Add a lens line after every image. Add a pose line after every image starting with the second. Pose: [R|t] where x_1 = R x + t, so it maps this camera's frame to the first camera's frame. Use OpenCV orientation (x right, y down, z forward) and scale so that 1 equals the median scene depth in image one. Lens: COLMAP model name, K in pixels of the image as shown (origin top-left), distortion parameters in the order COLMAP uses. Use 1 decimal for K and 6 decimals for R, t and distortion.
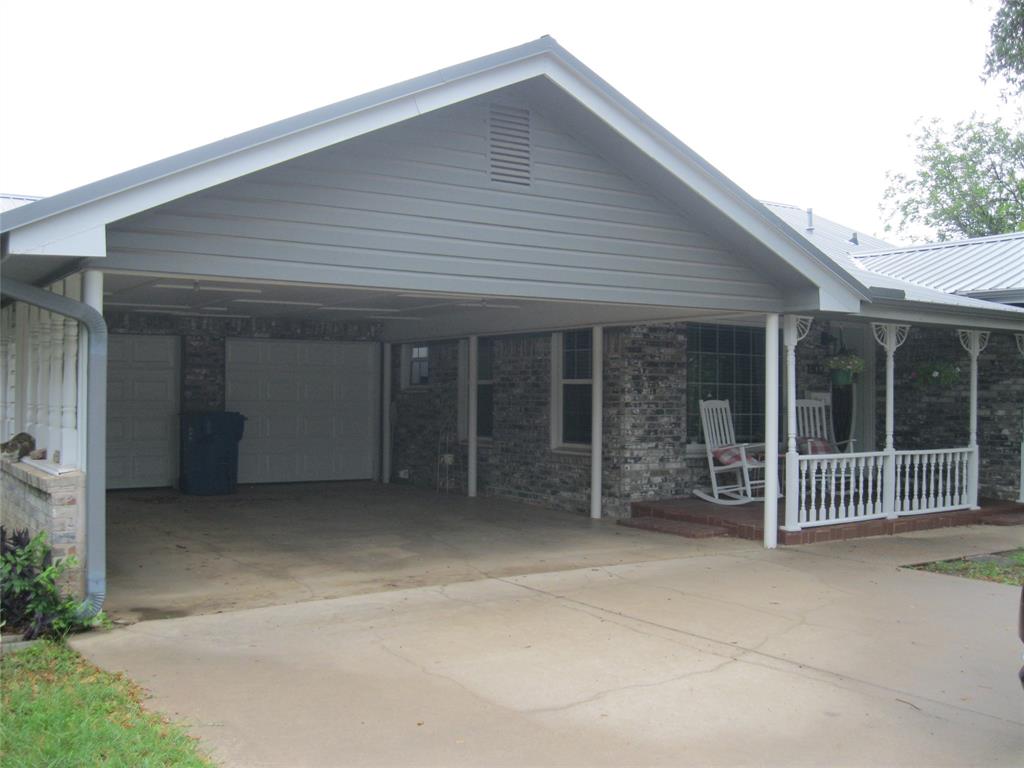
lens RADIAL K [[1041.1, 0, 512.0], [0, 1041.1, 384.0], [0, 0, 1]] dist [-0.002789, 0.000946]
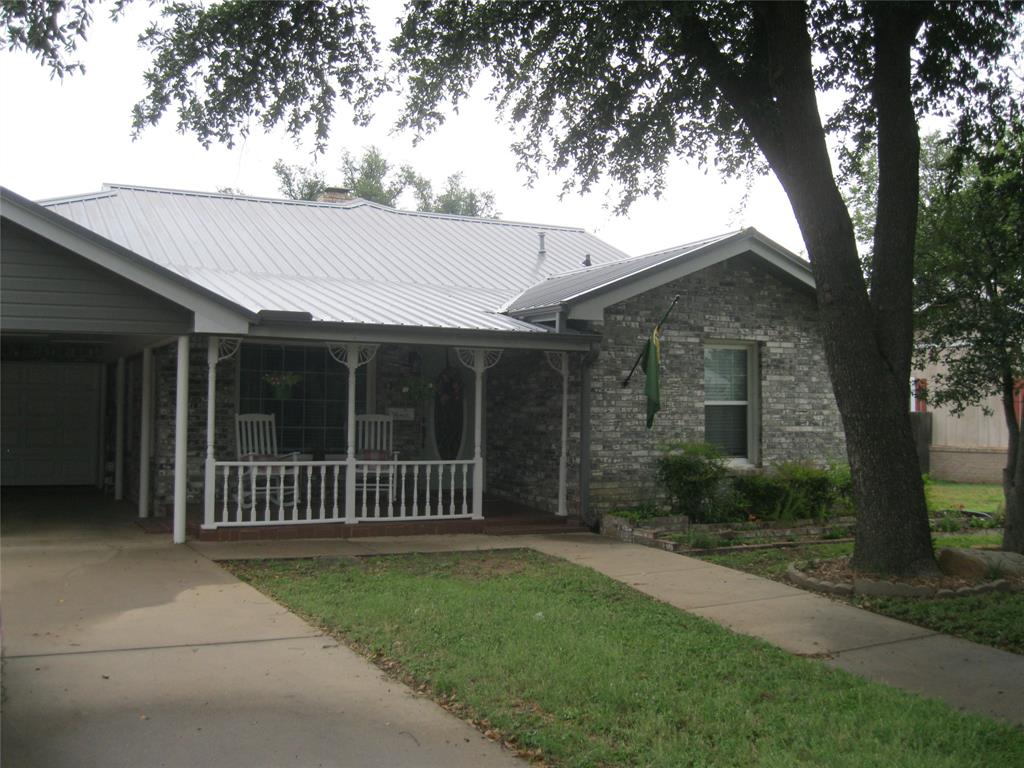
lens RADIAL K [[1024.8, 0, 512.0], [0, 1024.8, 384.0], [0, 0, 1]] dist [-0.006705, -0.003291]
pose [[0.977533, -0.000779, -0.210781, 0.714180], [-0.003521, 0.999793, -0.020023, 0.005047], [0.210753, 0.020315, 0.977328, -0.004628]]
